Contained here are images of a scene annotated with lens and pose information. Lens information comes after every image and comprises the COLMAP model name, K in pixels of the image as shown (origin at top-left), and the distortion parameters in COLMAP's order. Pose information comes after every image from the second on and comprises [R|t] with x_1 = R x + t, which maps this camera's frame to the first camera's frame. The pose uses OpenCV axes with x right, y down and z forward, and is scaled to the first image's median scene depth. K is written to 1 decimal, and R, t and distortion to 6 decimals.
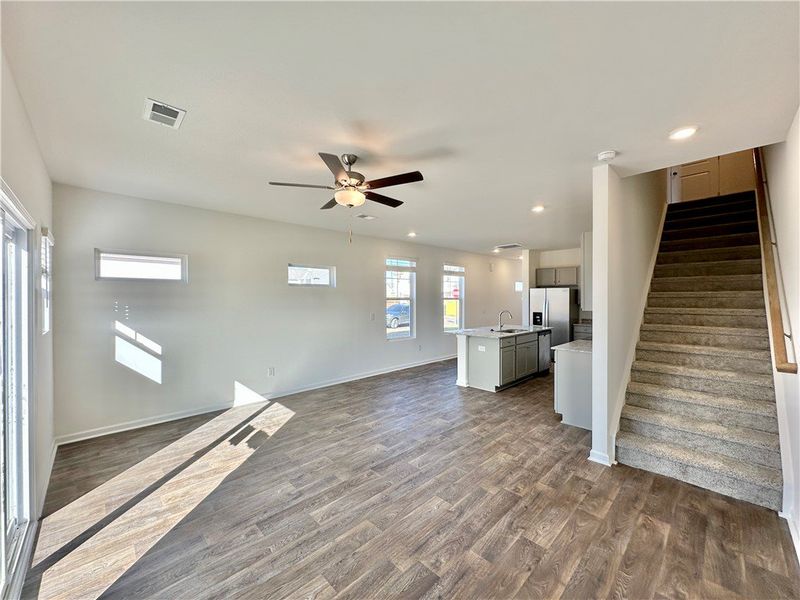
lens RADIAL K [[320.3, 0, 400.6], [0, 320.3, 298.6], [0, 0, 1]] dist [-0.000435, 0.000192]
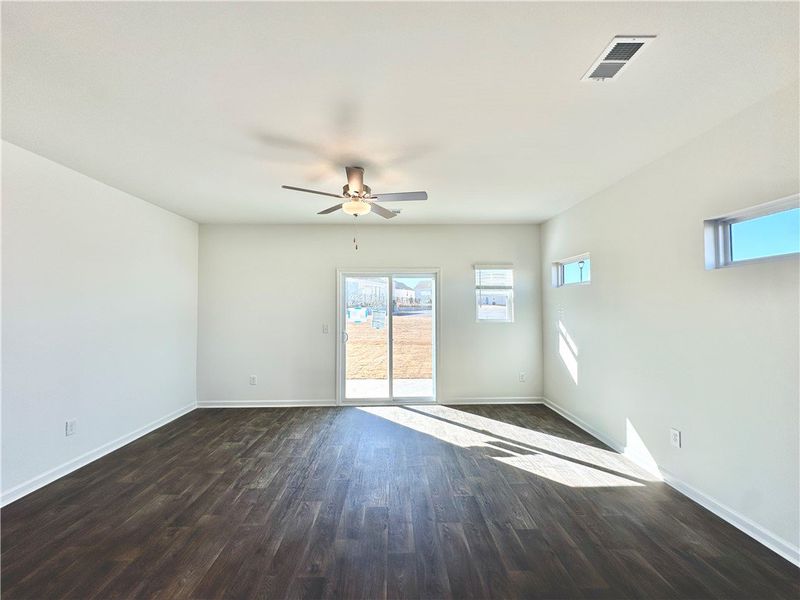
lens RADIAL K [[320.3, 0, 400.6], [0, 320.3, 298.6], [0, 0, 1]] dist [-0.000435, 0.000192]
pose [[-0.681382, -0.011255, -0.731842, 0.305604], [0.008711, 0.999686, -0.023485, 0.009921], [0.731877, -0.022377, -0.681070, 1.070451]]
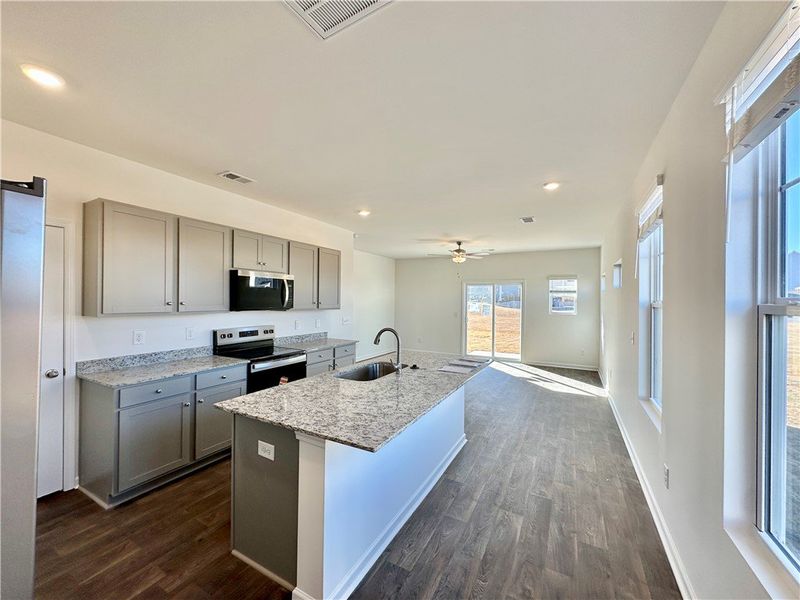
lens RADIAL K [[320.3, 0, 400.6], [0, 320.3, 298.6], [0, 0, 1]] dist [-0.000435, 0.000192]
pose [[-0.953281, -0.006194, -0.302022, 0.574662], [-0.005587, 0.999980, -0.002874, -0.004184], [0.302034, -0.001052, -0.953297, 1.844629]]
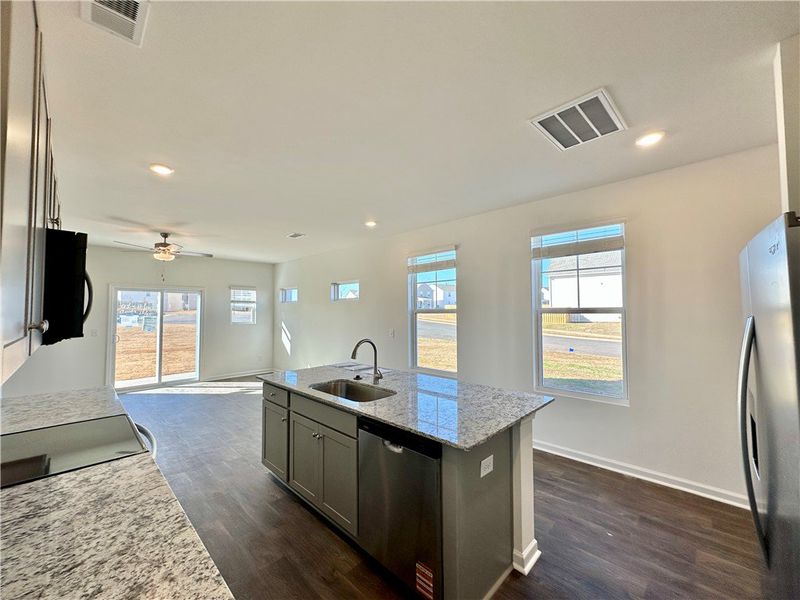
lens RADIAL K [[314.9, 0, 410.7], [0, 314.9, 302.2], [0, 0, 1]] dist [-0.034103, -0.000053]
pose [[0.057686, -0.025363, -0.998013, 0.957784], [0.004561, 0.999674, -0.025141, -0.002429], [0.998324, -0.003101, 0.057783, 1.337821]]
